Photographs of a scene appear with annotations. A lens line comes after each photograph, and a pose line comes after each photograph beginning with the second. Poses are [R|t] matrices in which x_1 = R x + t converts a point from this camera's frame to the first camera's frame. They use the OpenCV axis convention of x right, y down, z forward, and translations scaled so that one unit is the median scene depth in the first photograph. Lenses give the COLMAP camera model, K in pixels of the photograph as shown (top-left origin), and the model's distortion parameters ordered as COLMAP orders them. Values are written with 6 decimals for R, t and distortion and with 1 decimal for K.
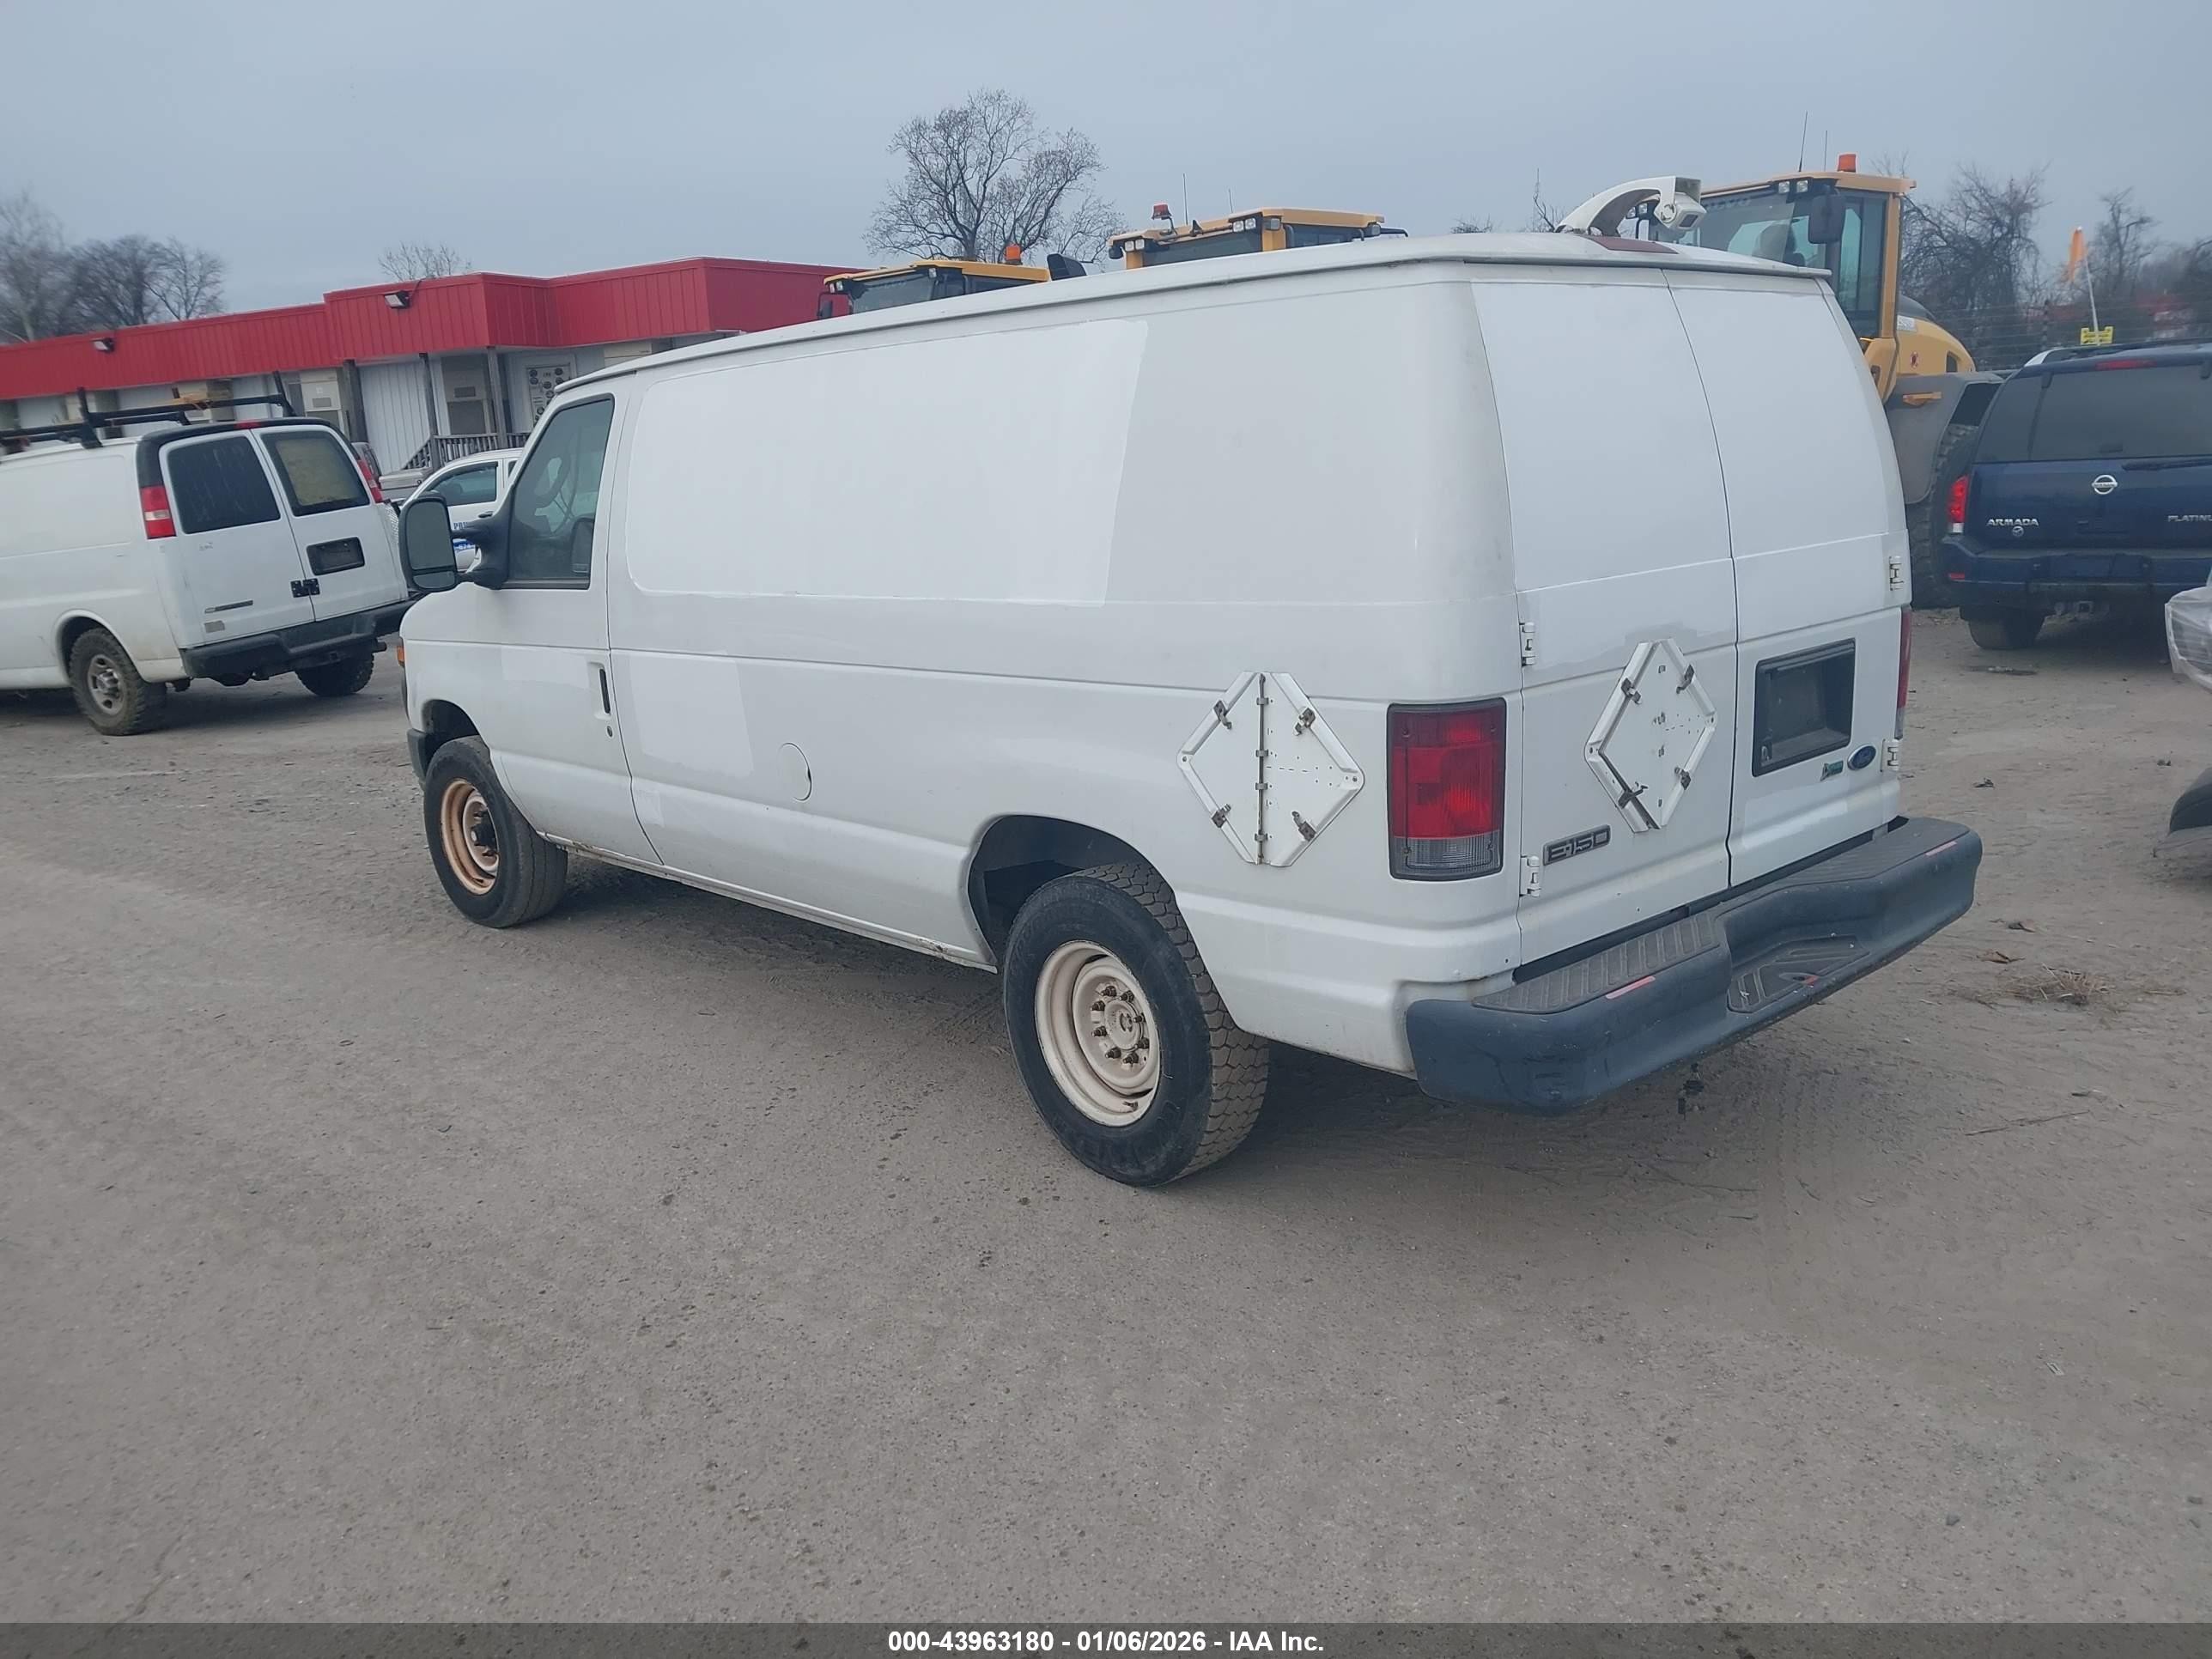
lens RADIAL K [[1753.4, 0, 1106.0], [0, 1753.4, 829.5], [0, 0, 1]] dist [-0.006505, -0.005600]
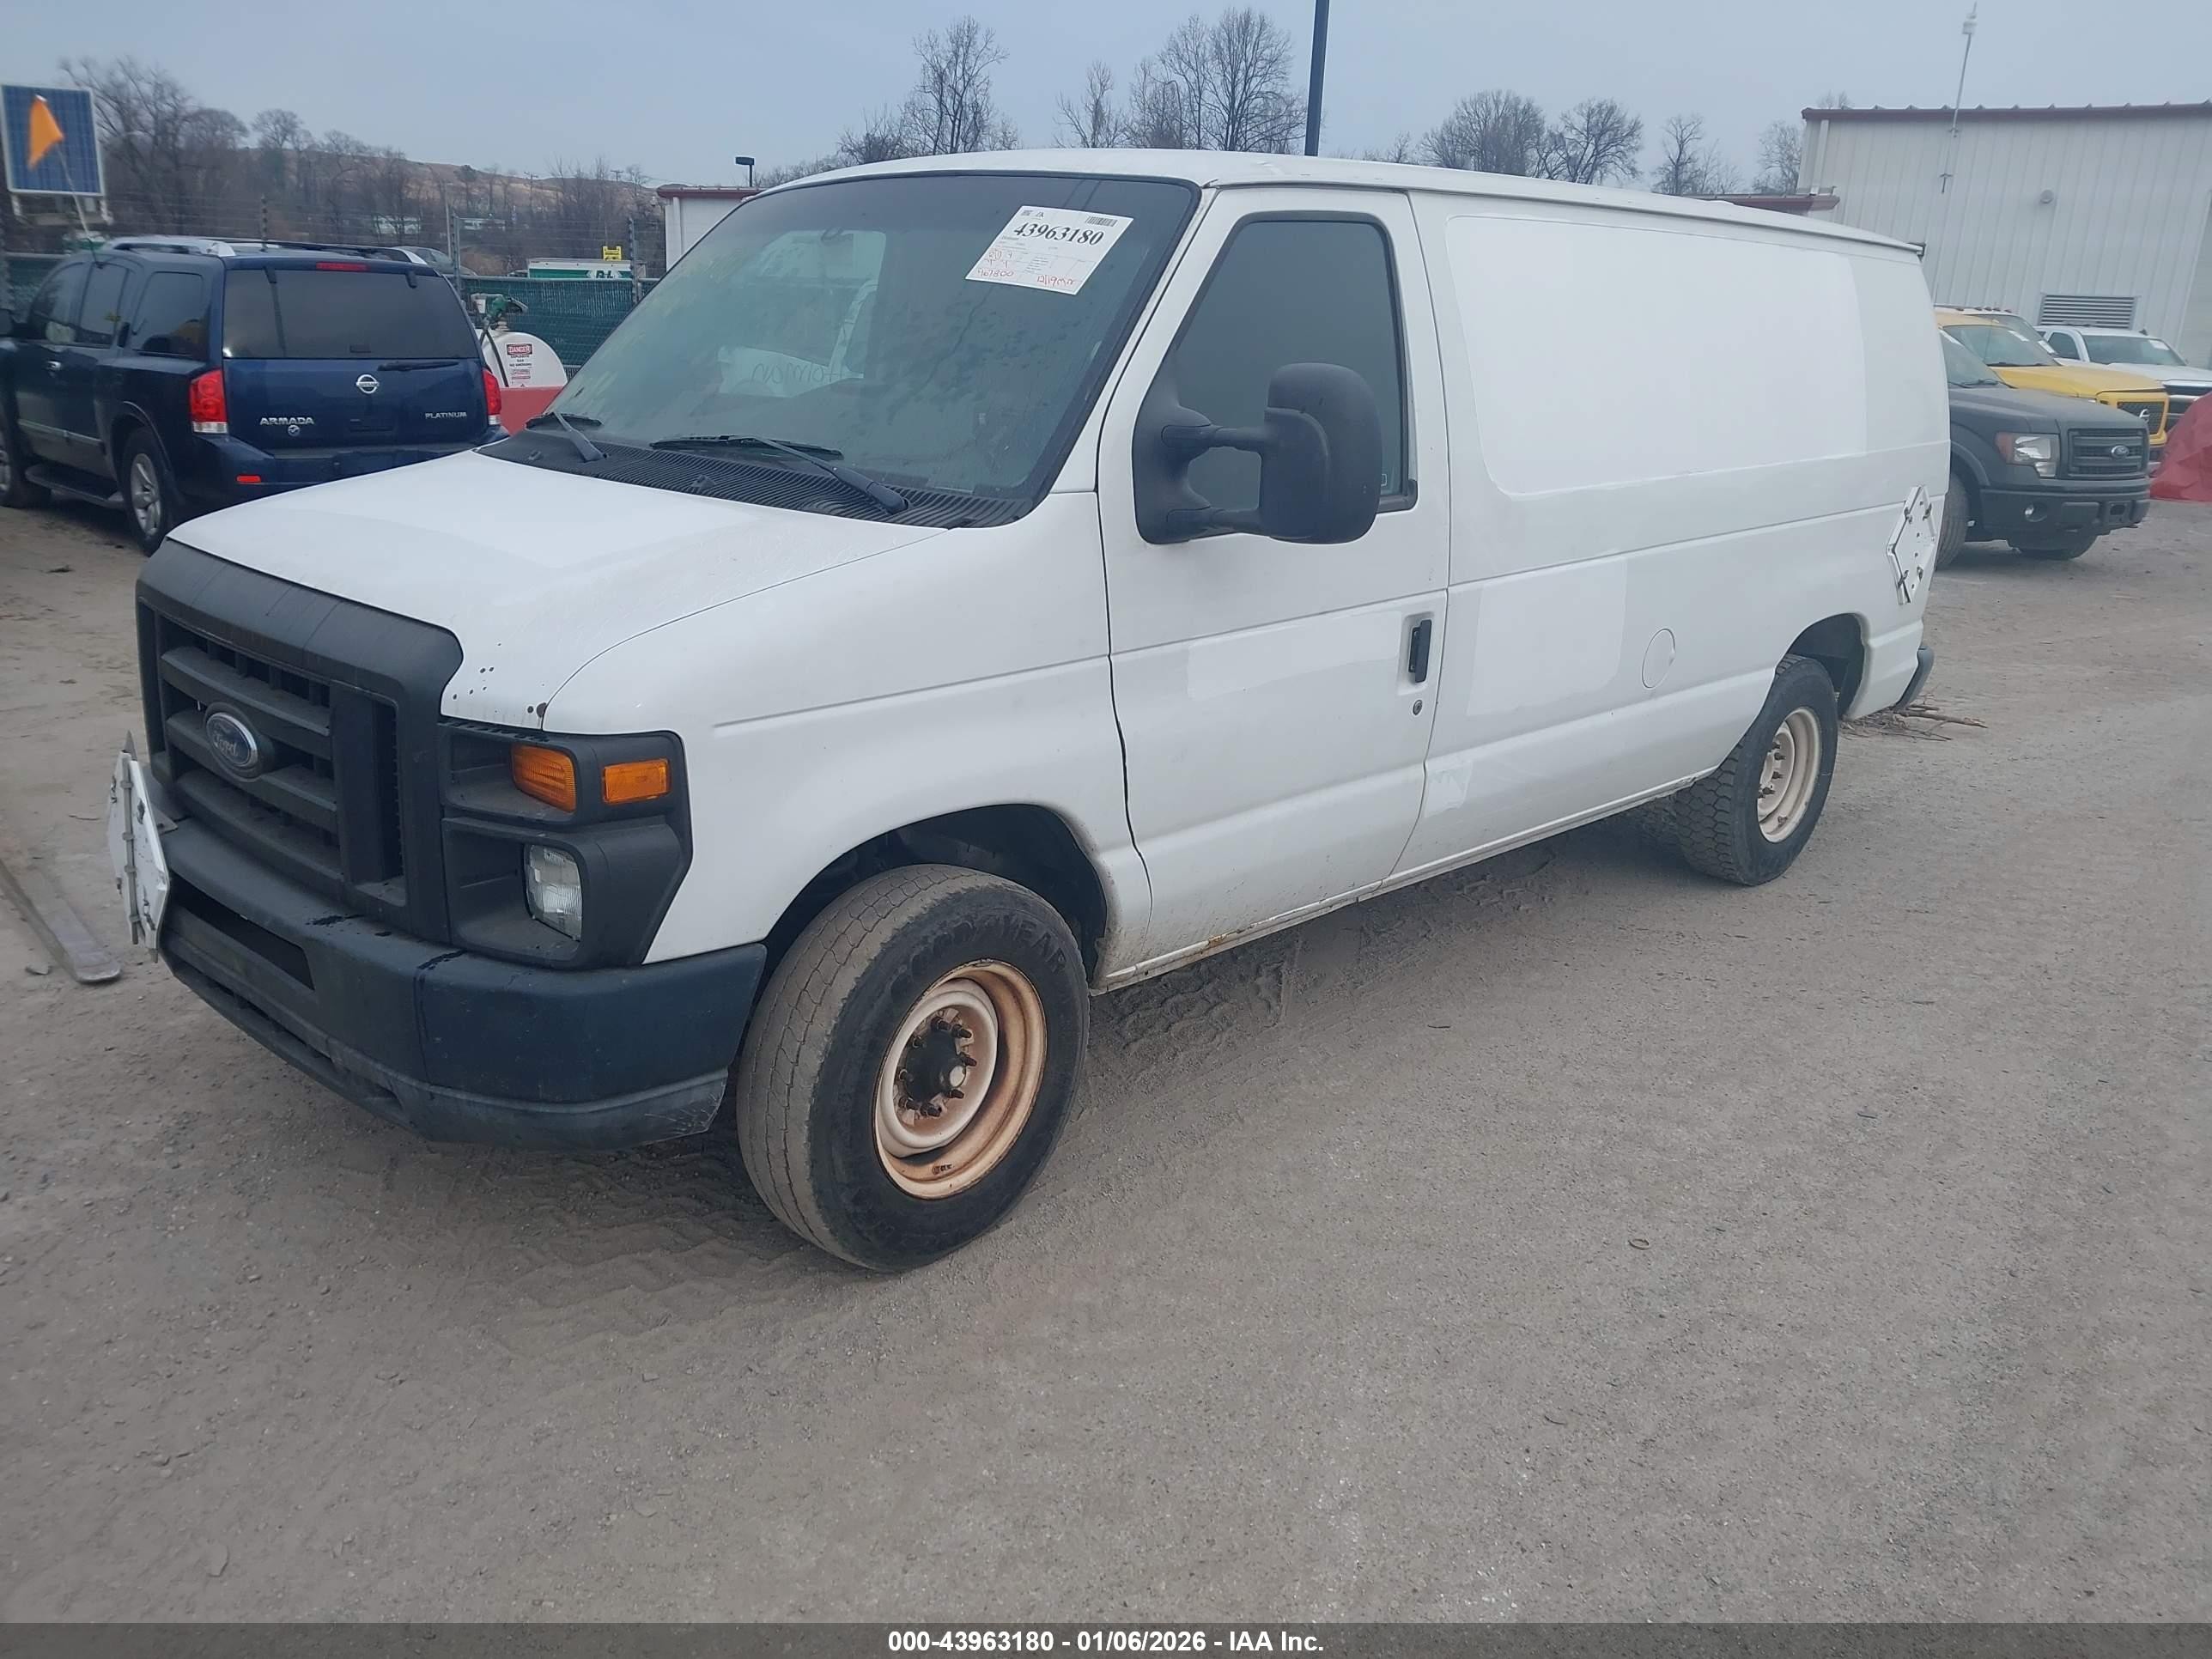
lens RADIAL K [[1697.5, 0, 1123.2], [0, 1697.5, 844.5], [0, 0, 1]] dist [0.063979, -0.122954]
pose [[-0.062194, -0.246252, 0.967208, -0.834888], [0.190031, 0.948435, 0.253692, -0.172585], [-0.979806, 0.199578, -0.012192, 0.984793]]
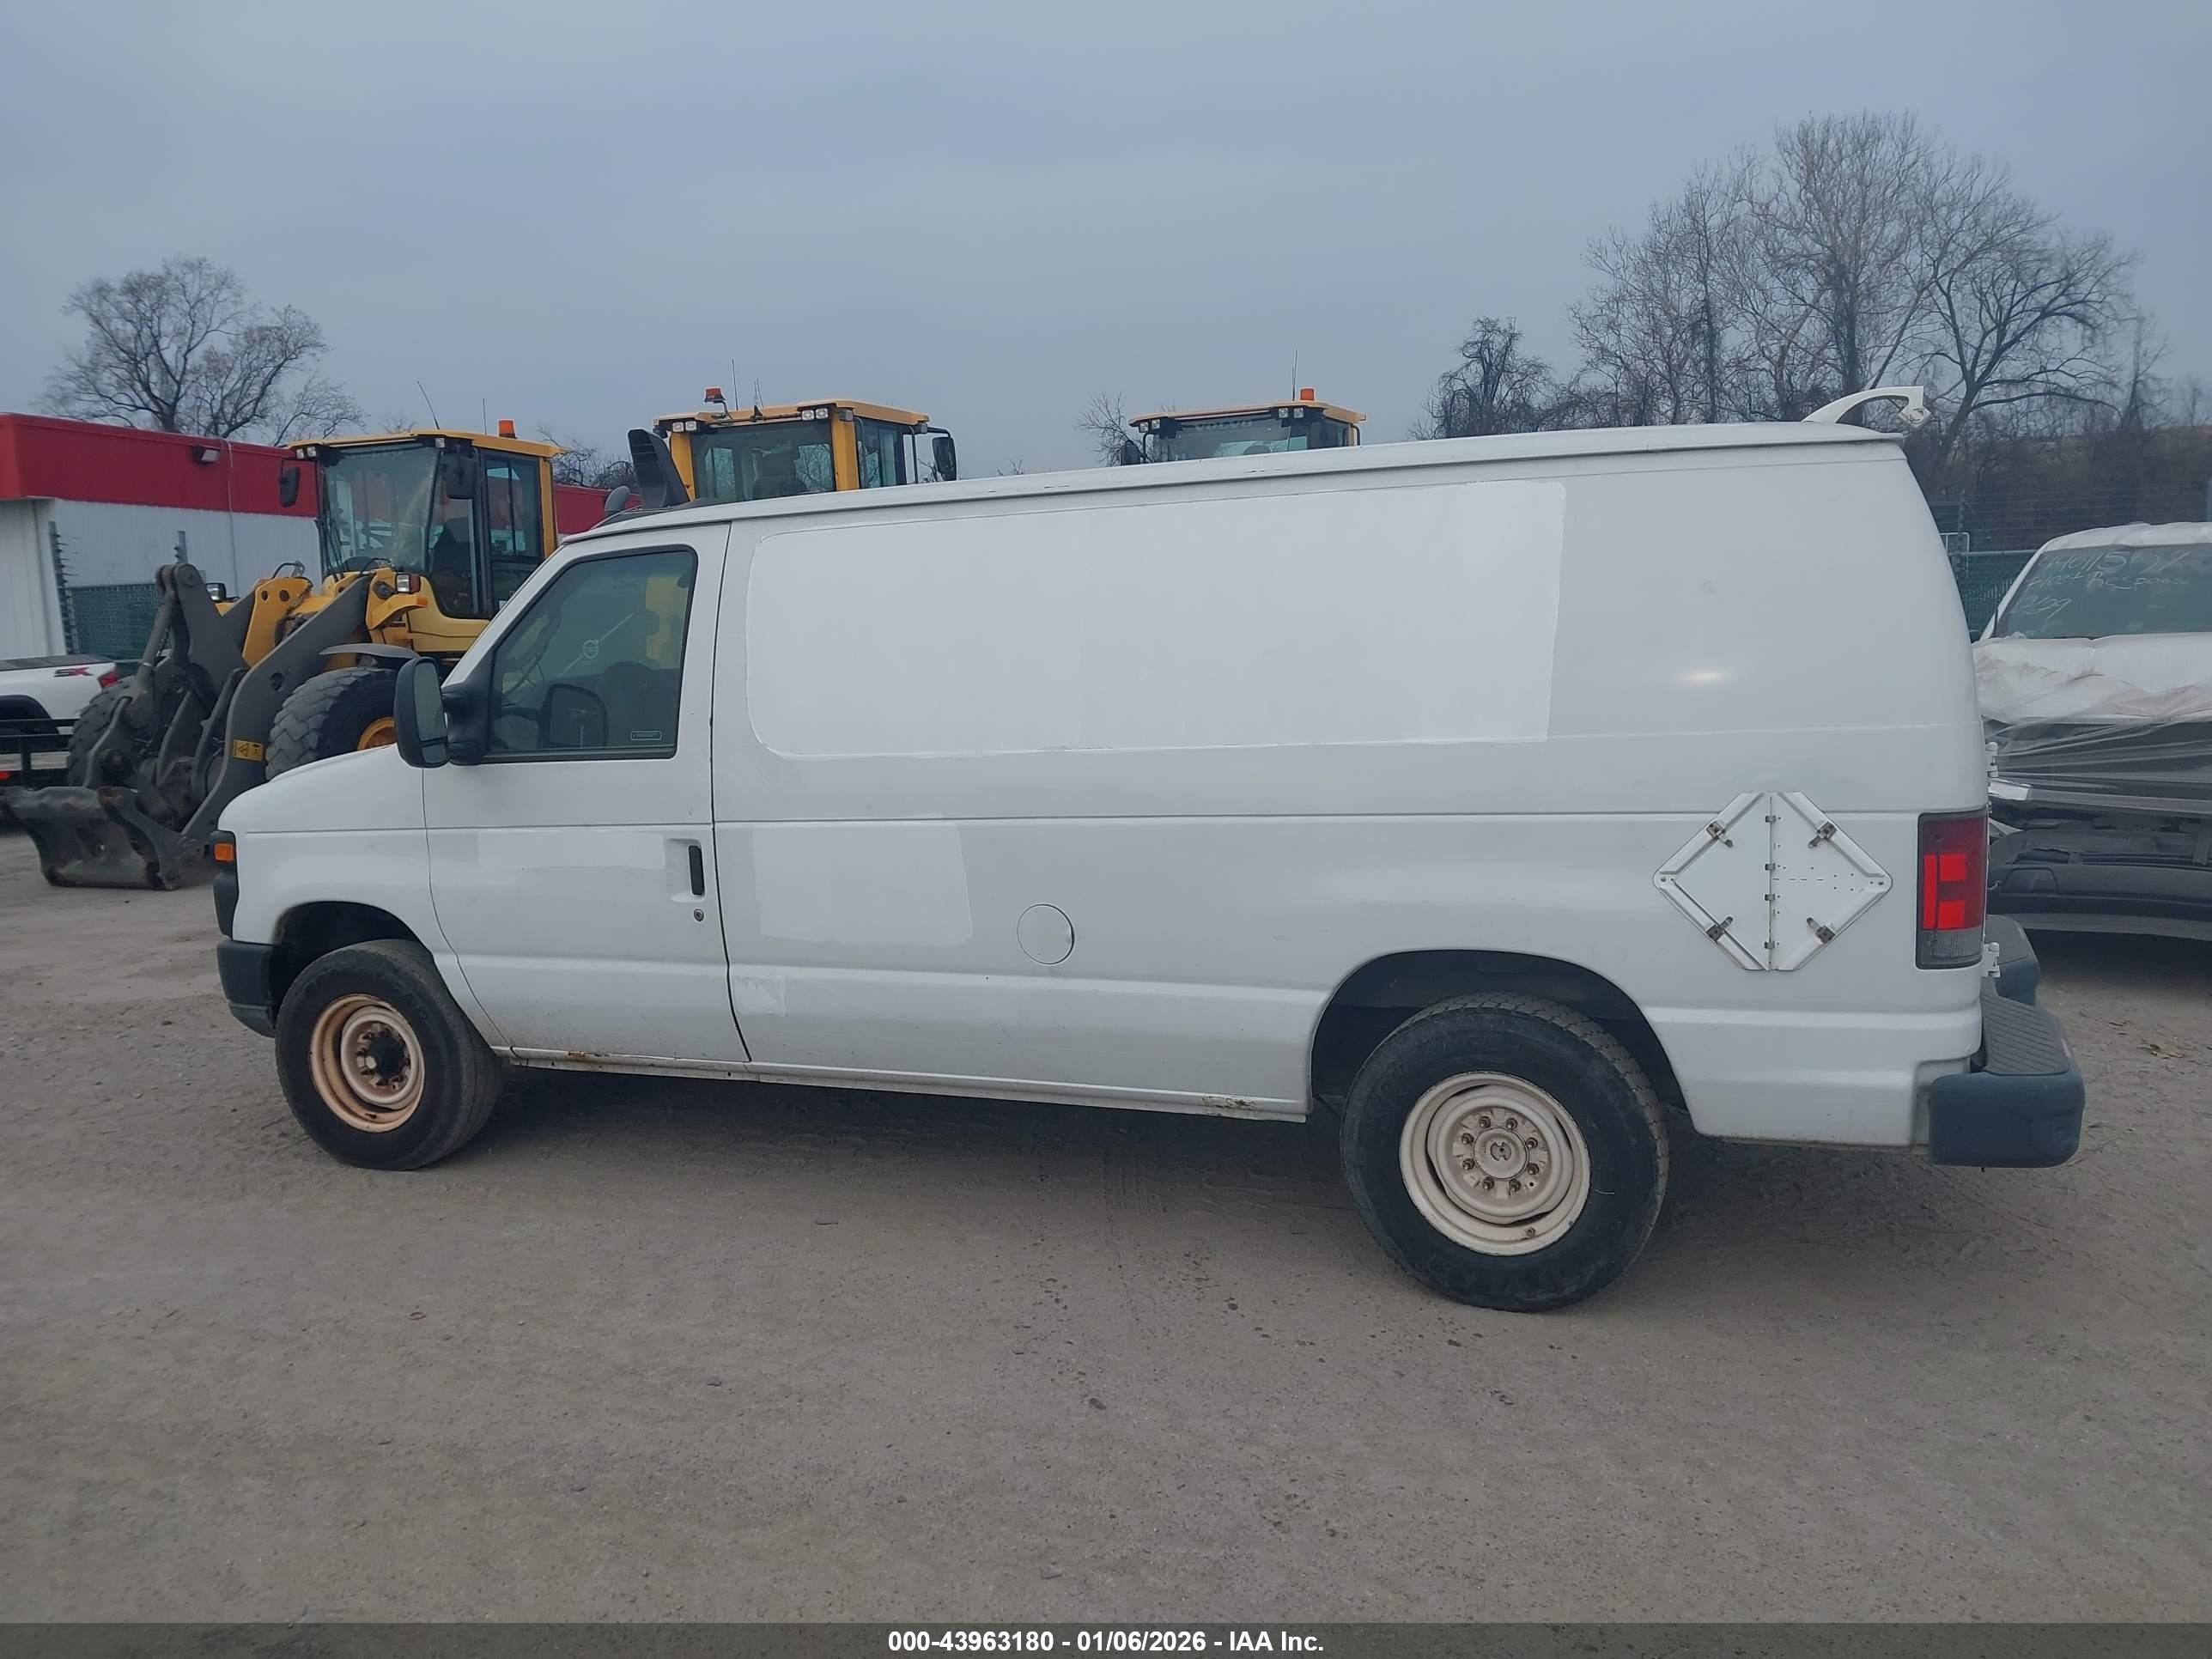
lens RADIAL K [[1732.8, 0, 1106.0], [0, 1732.8, 829.5], [0, 0, 1]] dist [0.087897, -0.149730]
pose [[0.901980, -0.036013, 0.430273, -0.421326], [0.083890, 0.992143, -0.092818, -0.000161], [-0.423549, 0.119816, 0.897914, 0.109766]]
